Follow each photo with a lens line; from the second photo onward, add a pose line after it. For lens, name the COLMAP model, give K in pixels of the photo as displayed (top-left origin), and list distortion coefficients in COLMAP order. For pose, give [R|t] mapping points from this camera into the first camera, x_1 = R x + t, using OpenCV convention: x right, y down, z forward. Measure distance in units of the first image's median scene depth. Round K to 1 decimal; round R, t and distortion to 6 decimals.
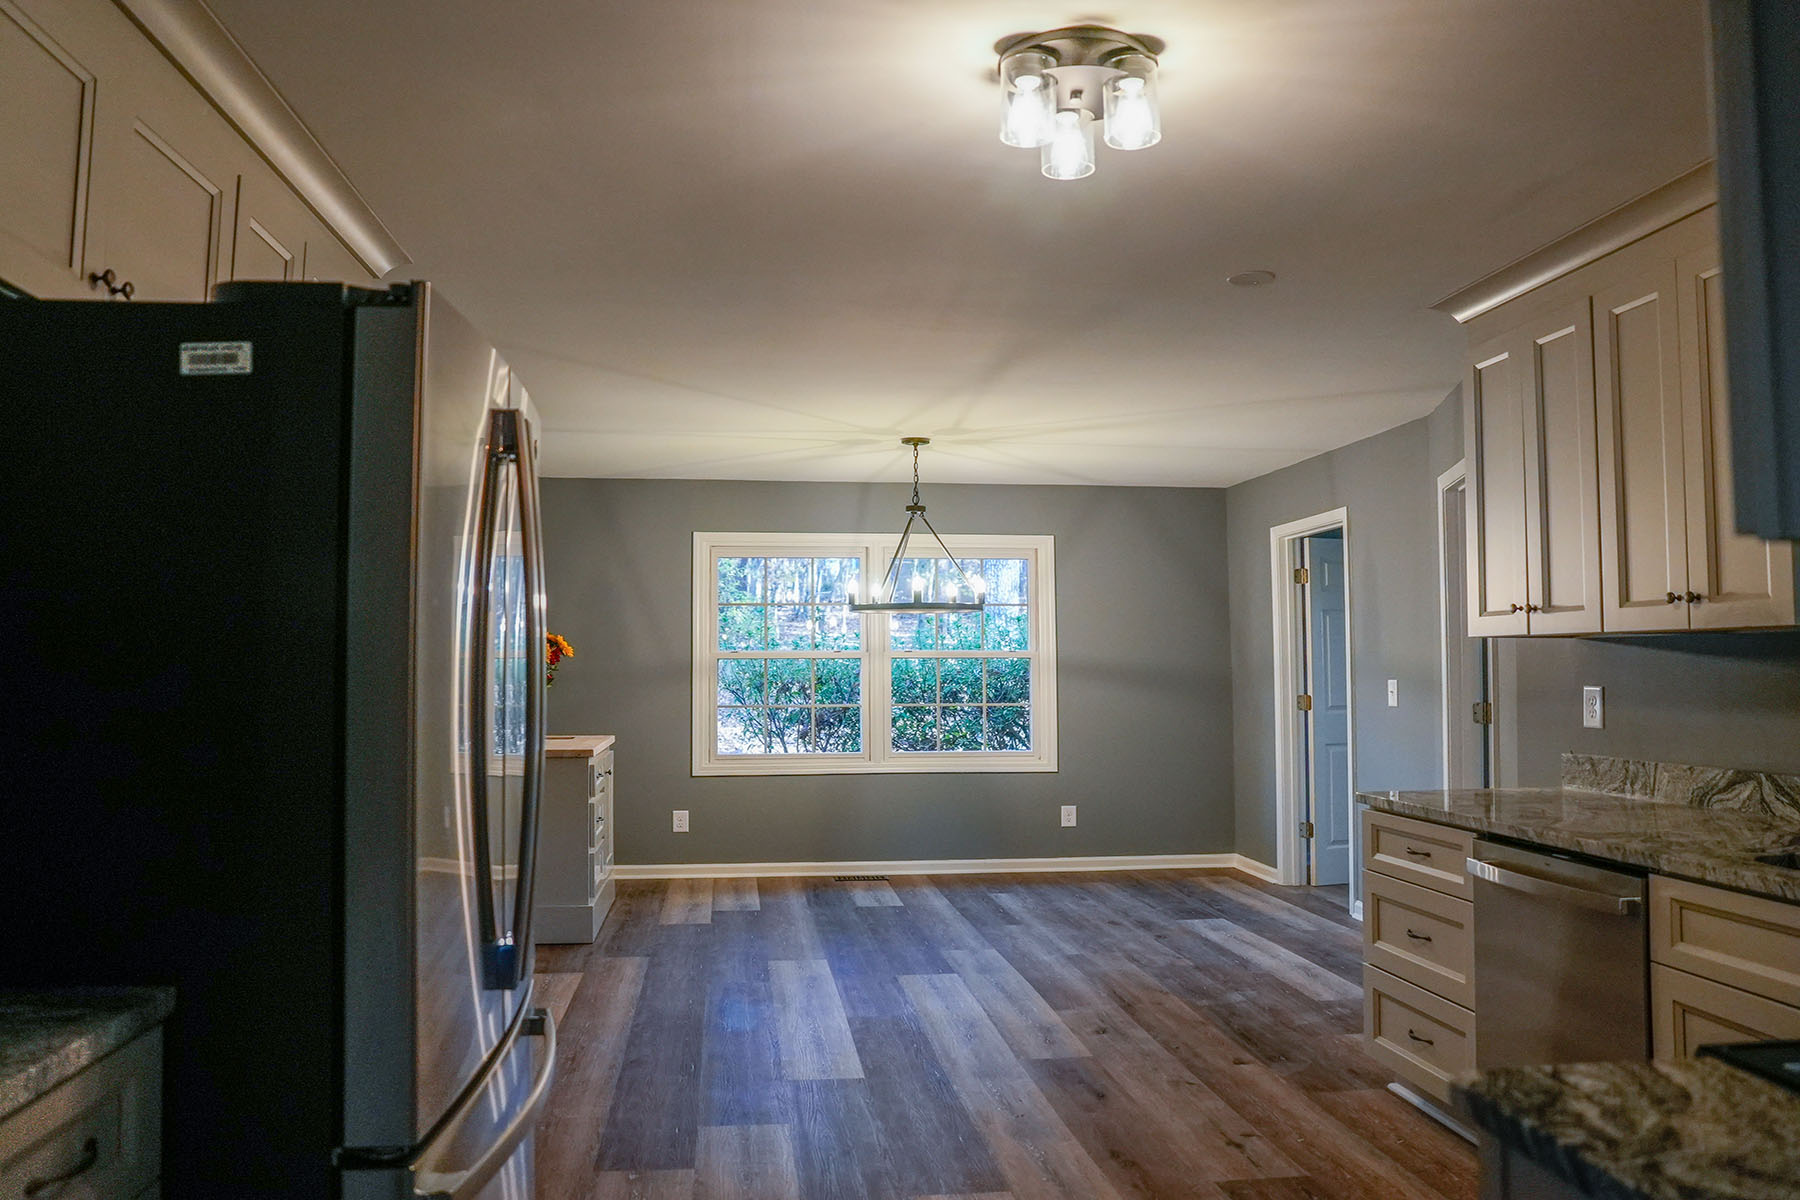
lens RADIAL K [[1269.1, 0, 896.8], [0, 1269.1, 587.5], [0, 0, 1]] dist [-0.086351, -0.000990]
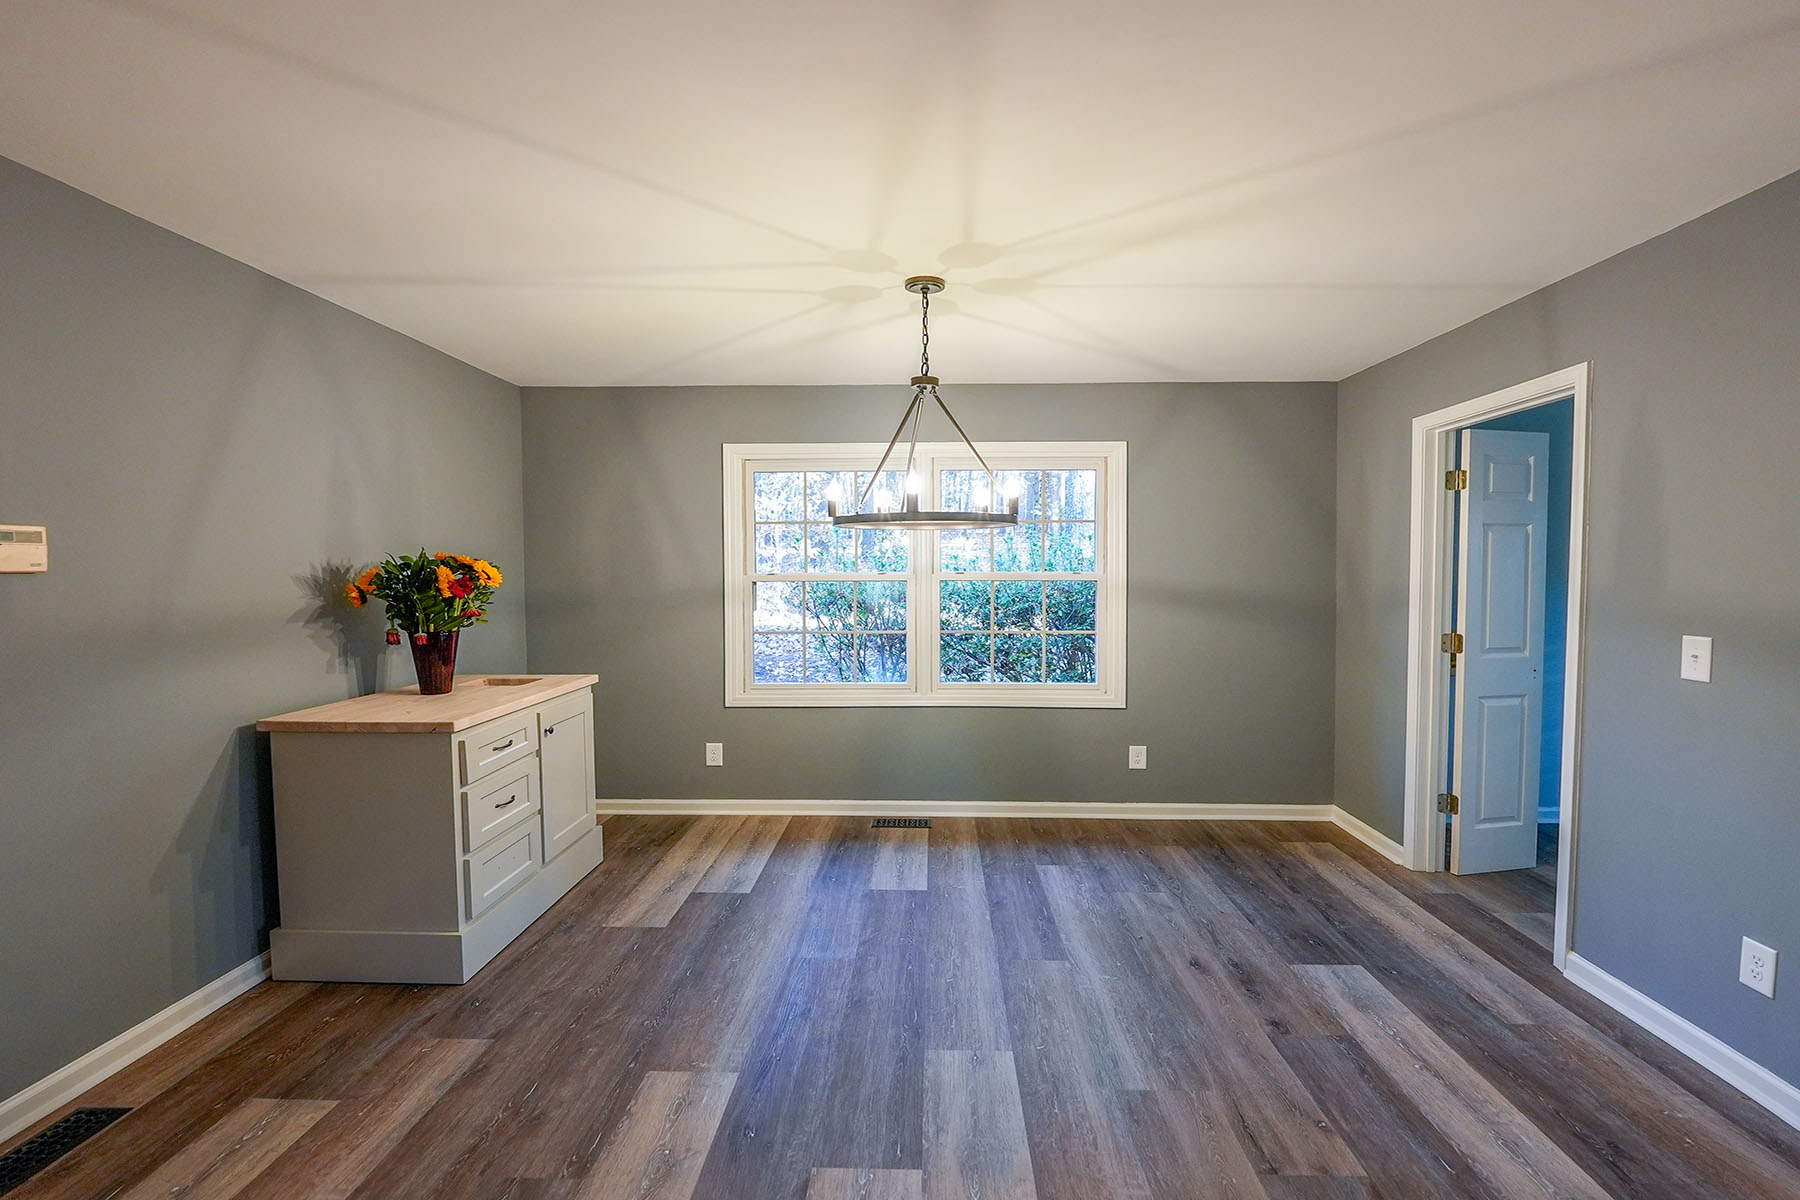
lens RADIAL K [[828.7, 0, 902.2], [0, 828.7, 606.7], [0, 0, 1]] dist [-0.006800, -0.004367]
pose [[0.989190, 0.008476, -0.146392, 0.060424], [0.007079, 0.994404, 0.105408, 0.012389], [0.146466, -0.105305, 0.983595, 0.443100]]
